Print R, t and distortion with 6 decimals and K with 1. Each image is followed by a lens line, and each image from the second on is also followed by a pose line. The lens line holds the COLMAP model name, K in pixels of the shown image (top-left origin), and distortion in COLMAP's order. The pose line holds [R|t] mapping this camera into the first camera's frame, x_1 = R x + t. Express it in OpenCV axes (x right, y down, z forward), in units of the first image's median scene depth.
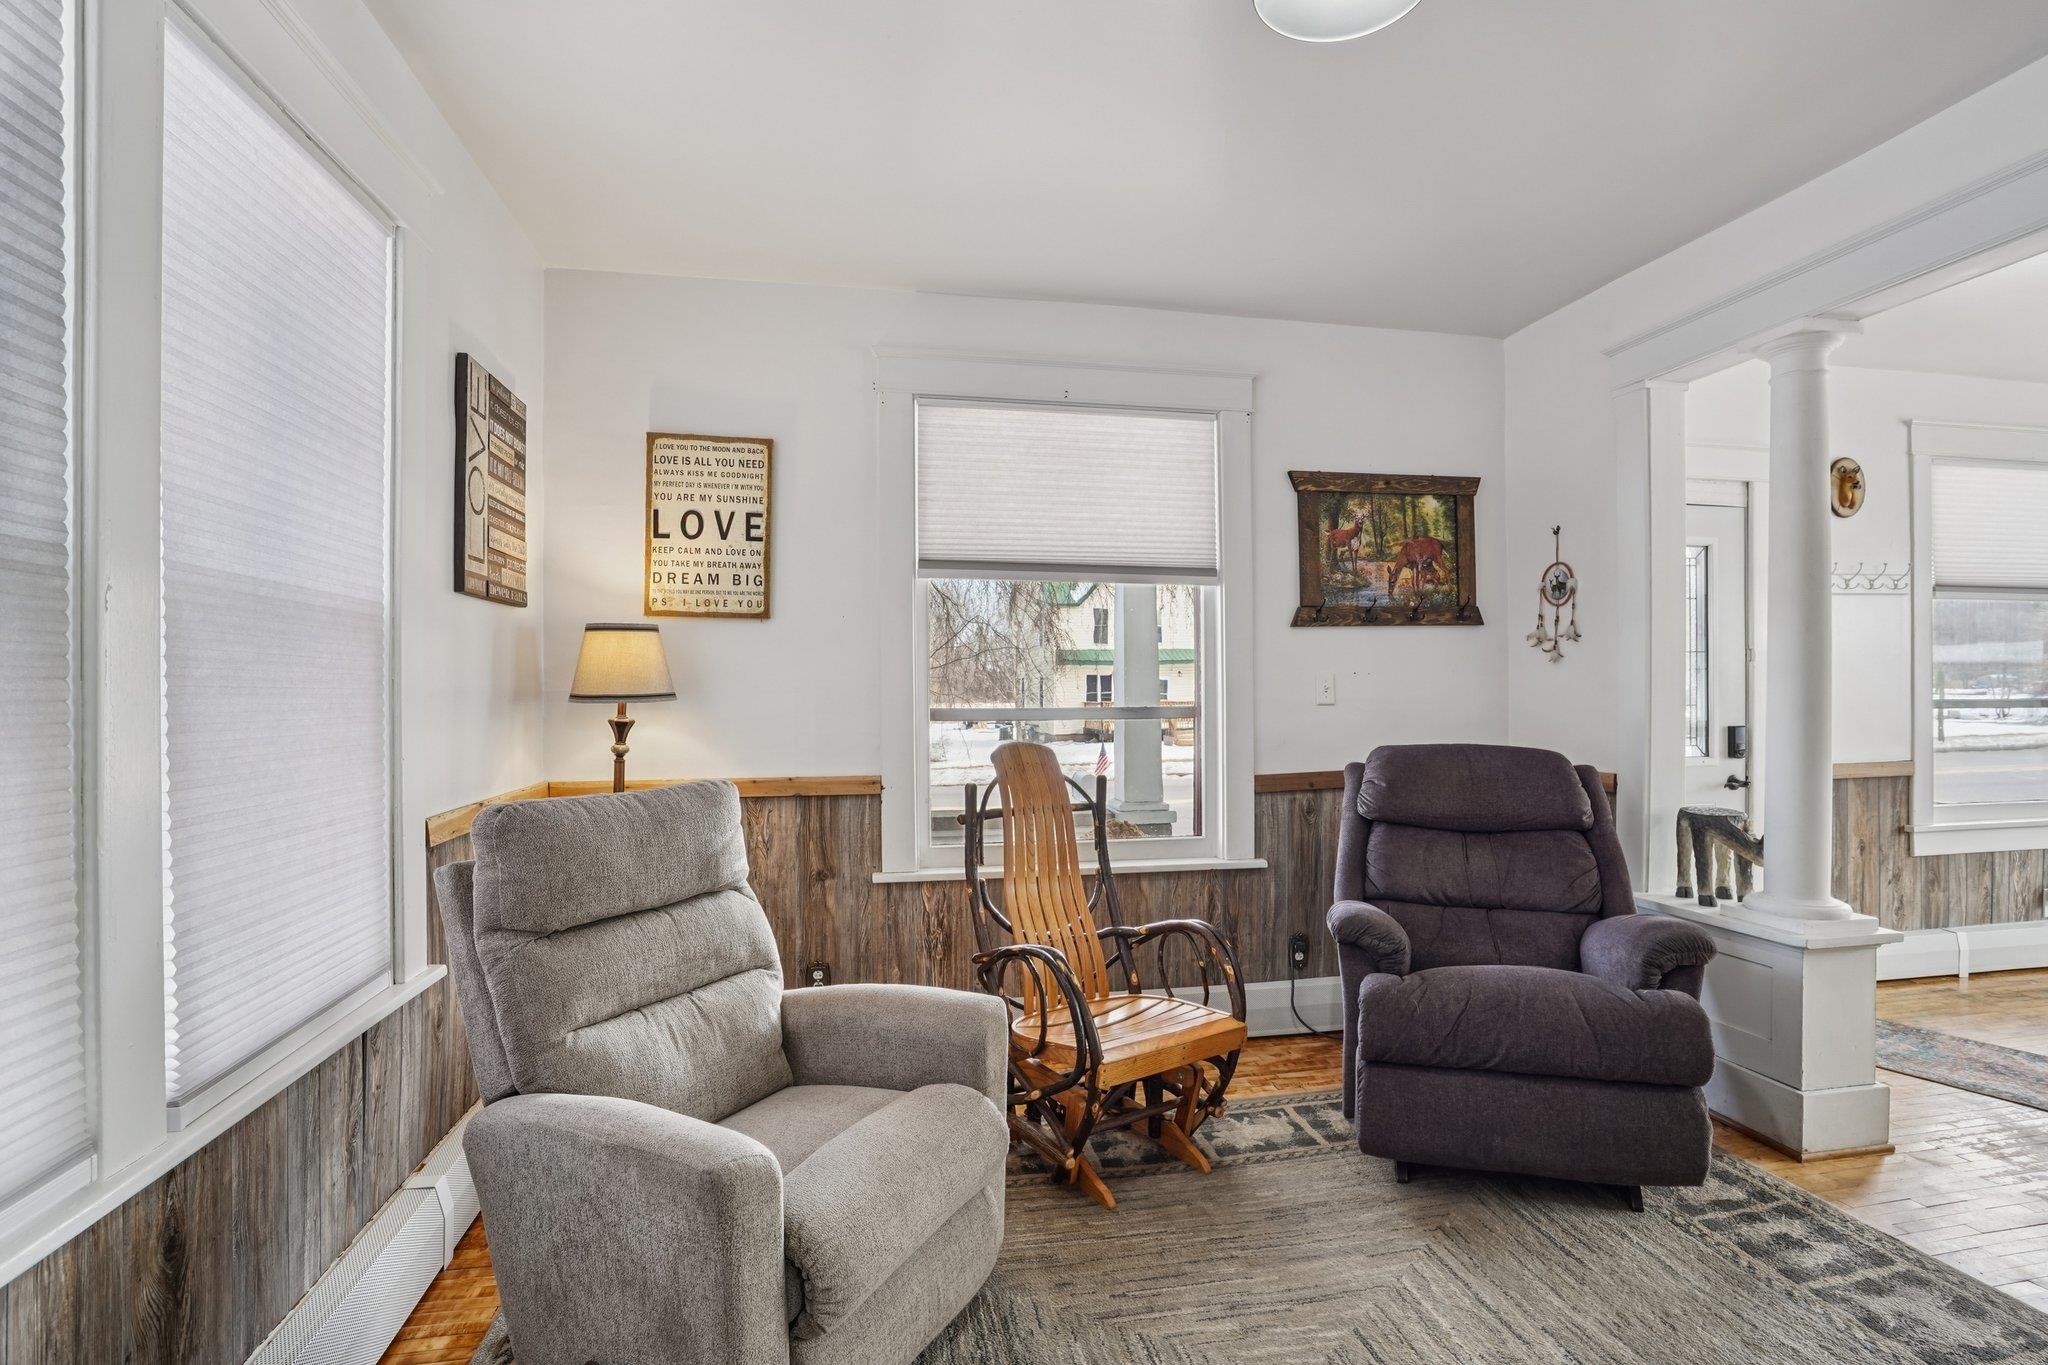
lens RADIAL K [[937.5, 0, 1027.5], [0, 937.5, 685.1], [0, 0, 1]] dist [-0.044852, 0.010903]
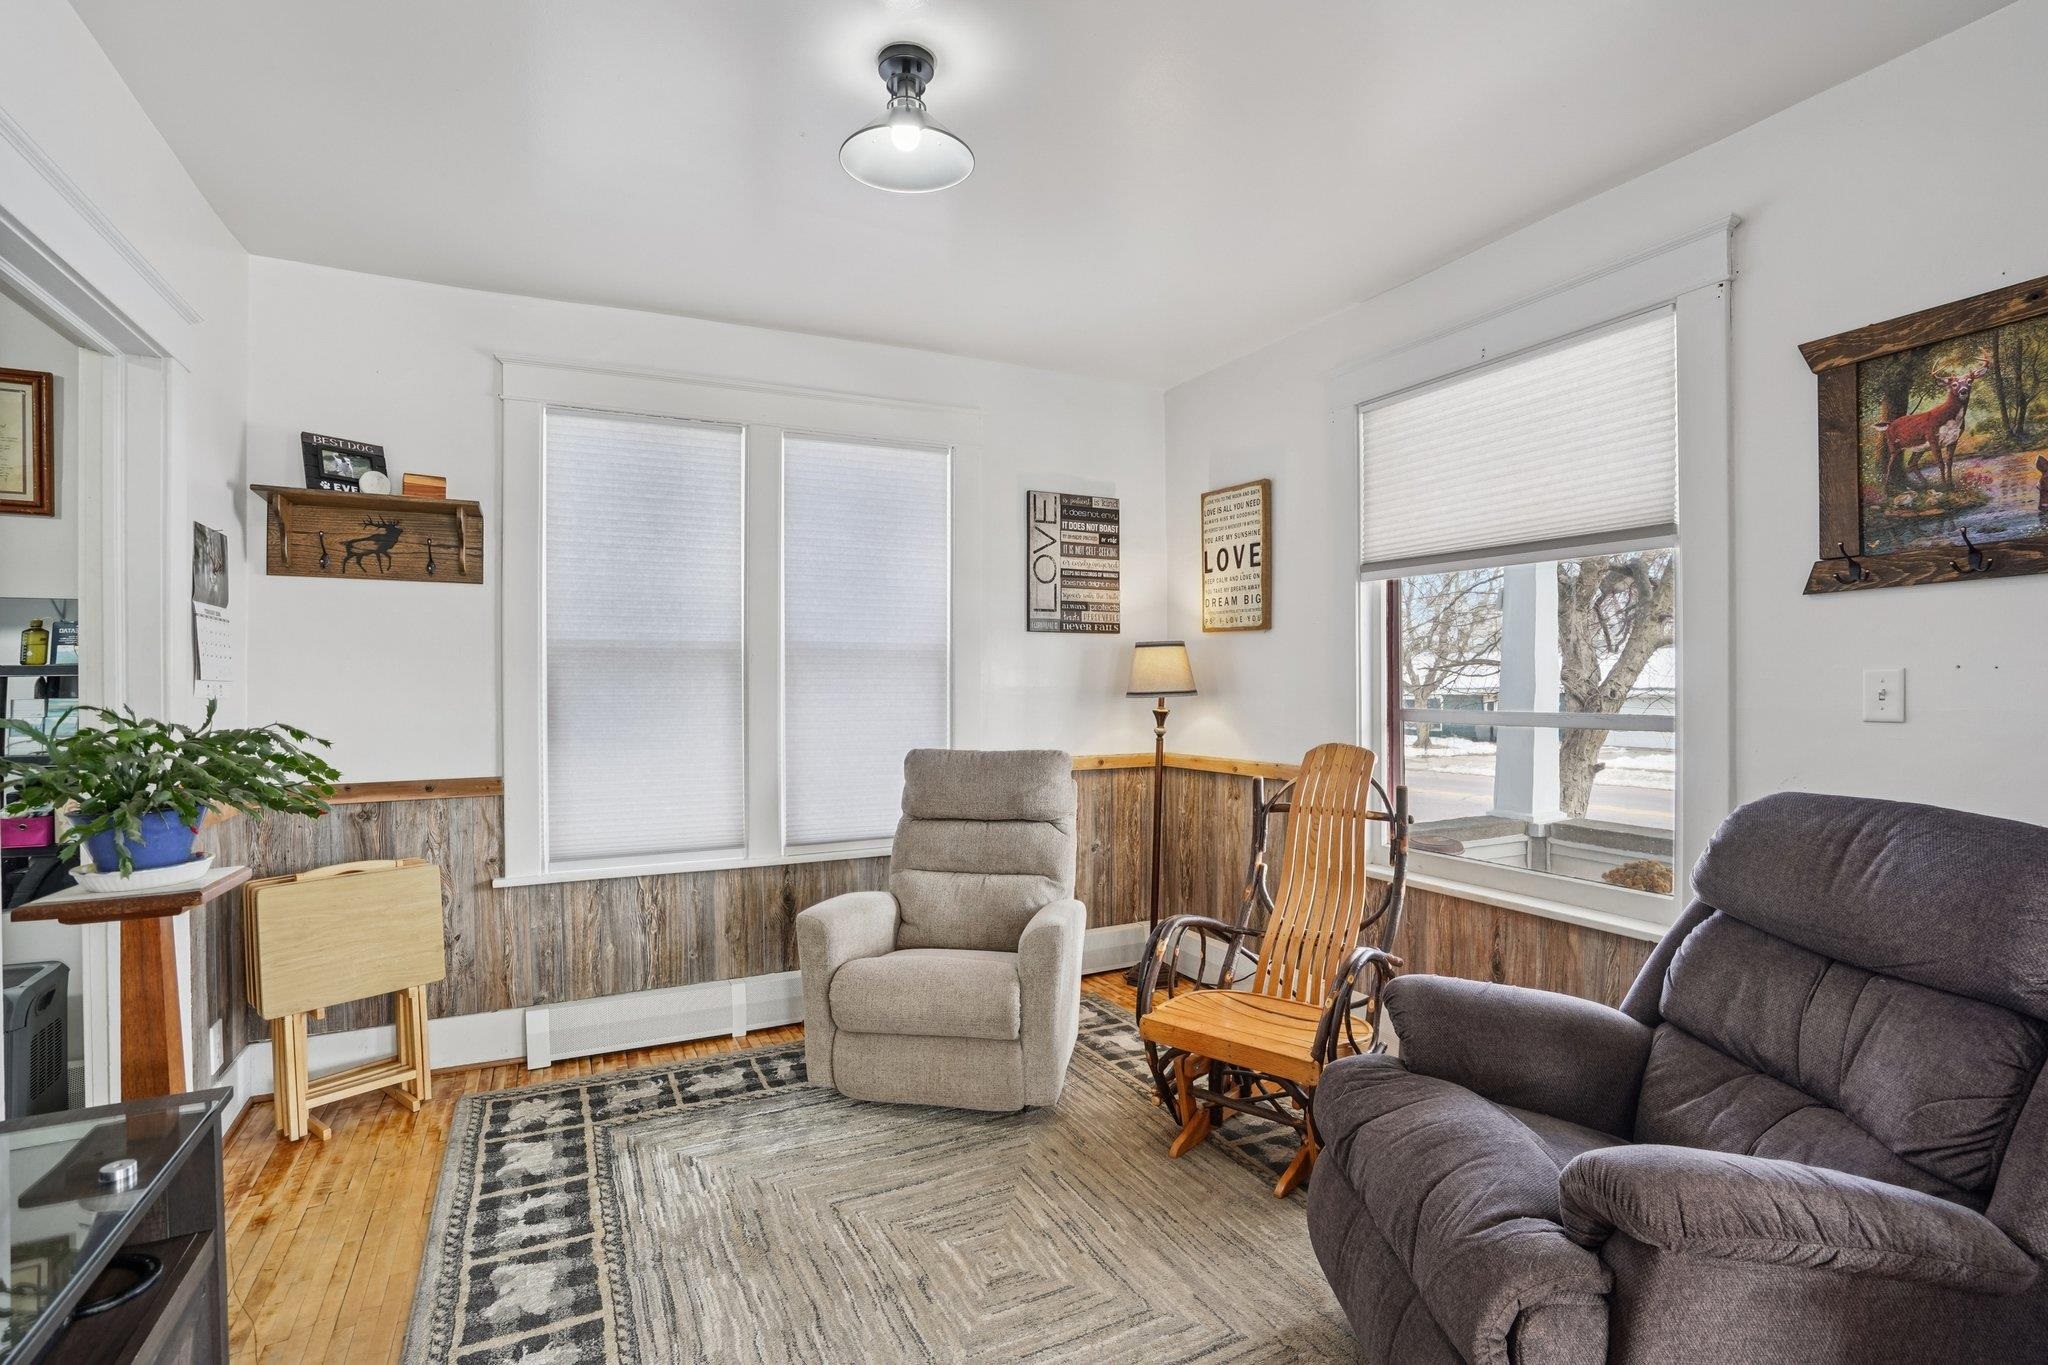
lens RADIAL K [[937.5, 0, 1032.9], [0, 937.5, 685.5], [0, 0, 1]] dist [-0.044852, 0.010903]
pose [[0.302353, 0.005217, -0.953182, 0.756528], [0.005595, 0.999958, 0.007248, -0.009360], [0.953180, -0.007524, 0.302311, 0.345517]]
